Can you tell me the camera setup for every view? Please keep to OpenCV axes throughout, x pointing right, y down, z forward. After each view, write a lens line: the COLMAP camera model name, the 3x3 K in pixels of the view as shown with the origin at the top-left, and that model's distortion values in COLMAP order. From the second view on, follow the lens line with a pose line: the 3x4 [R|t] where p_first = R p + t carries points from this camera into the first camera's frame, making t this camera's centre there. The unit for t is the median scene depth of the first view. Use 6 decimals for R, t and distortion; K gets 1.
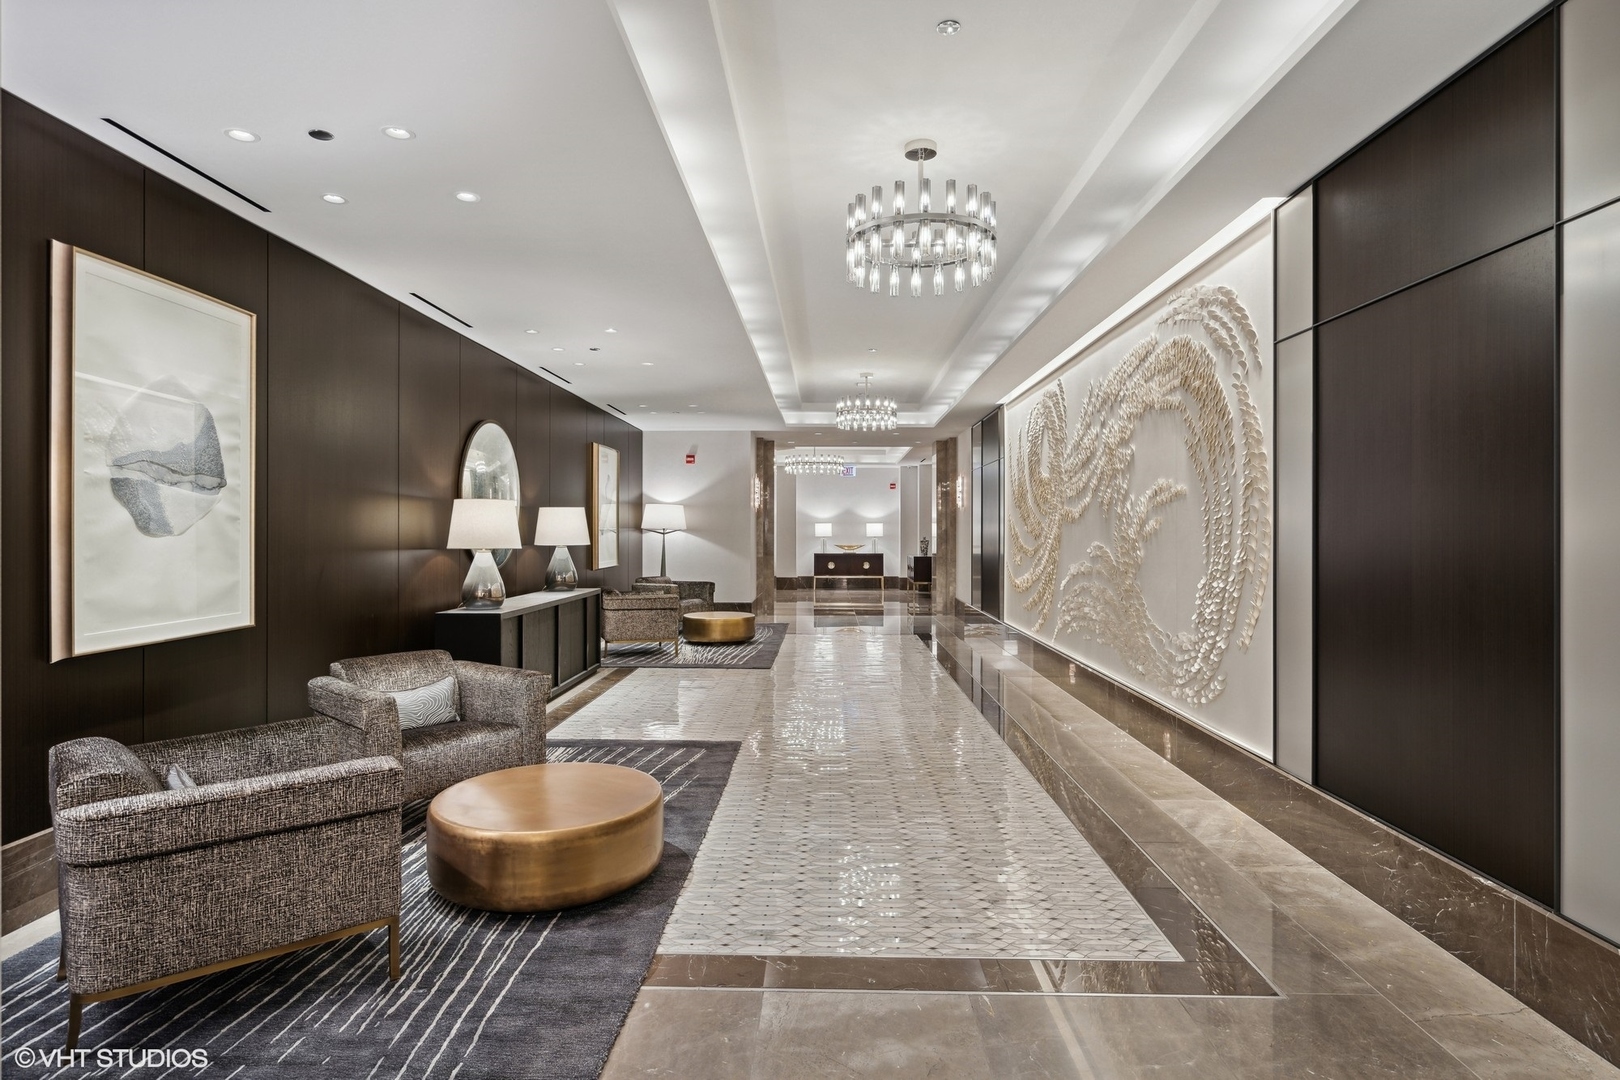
lens RADIAL K [[840.3, 0, 810.4], [0, 840.3, 539.2], [0, 0, 1]] dist [-0.011981, -0.000299]
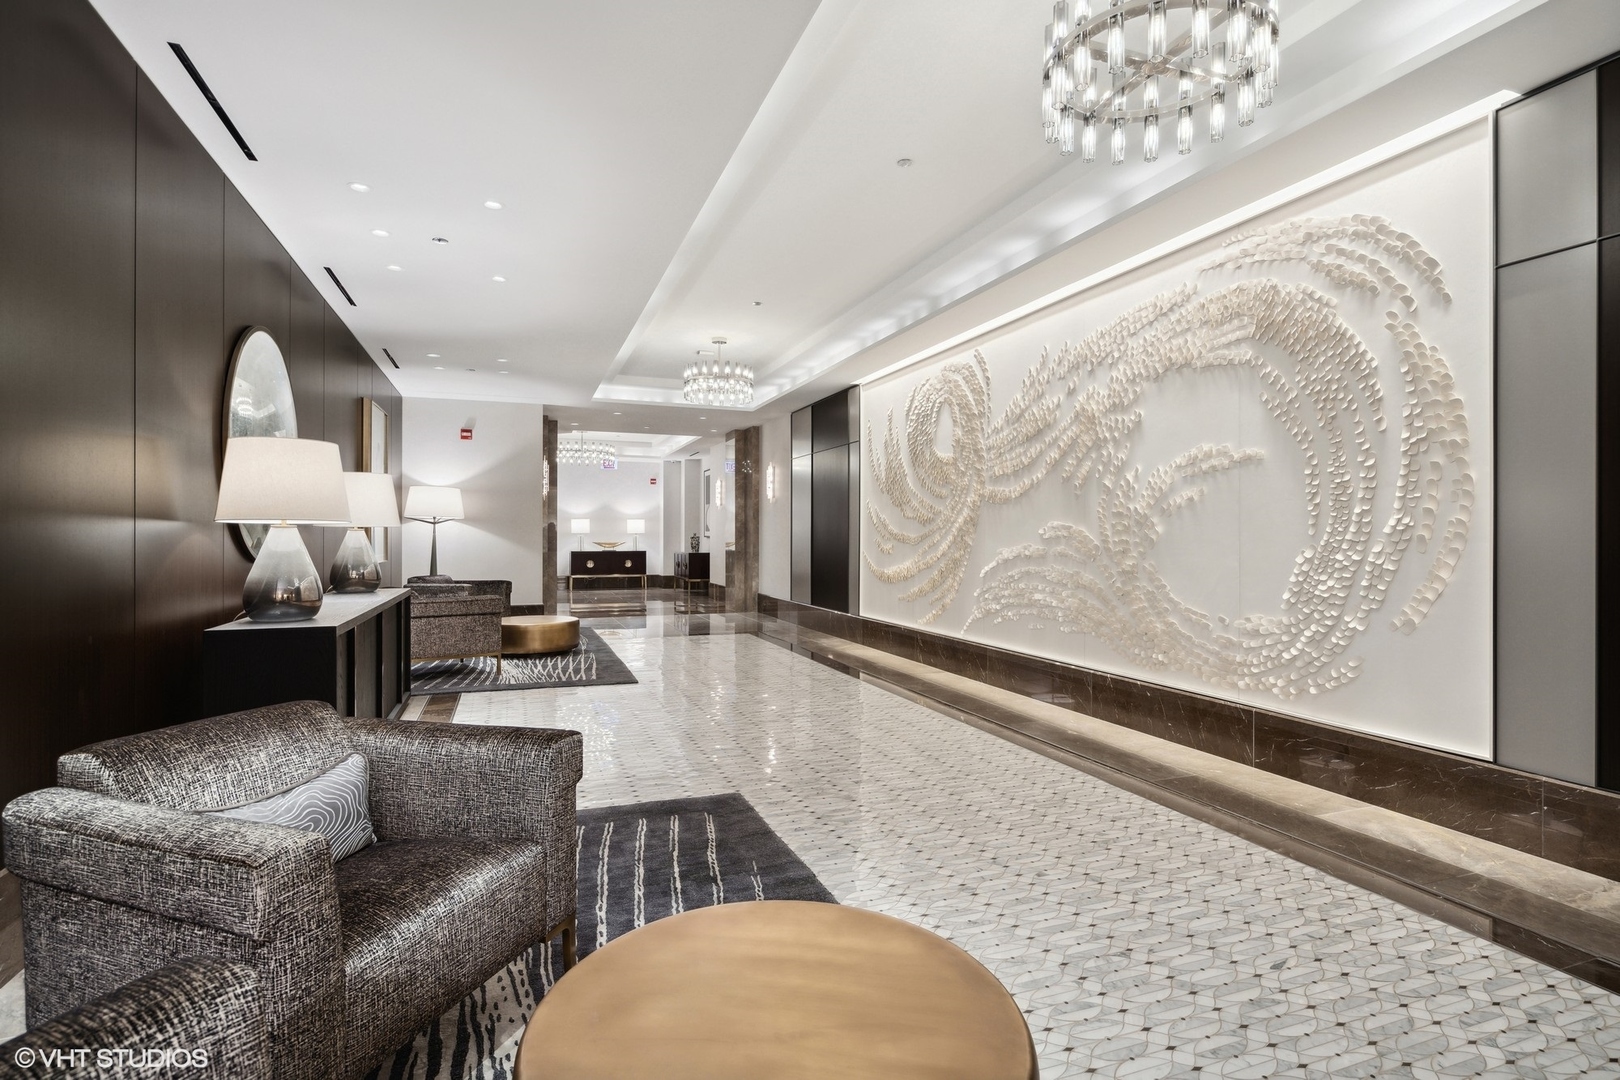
lens RADIAL K [[787.5, 0, 808.2], [0, 787.5, 532.5], [0, 0, 1]] dist [0.000452, 0.001172]
pose [[0.929088, 0.001880, 0.369853, -0.175143], [0.003151, 0.999911, -0.012996, 0.019675], [-0.369844, 0.013240, 0.928999, 0.230752]]
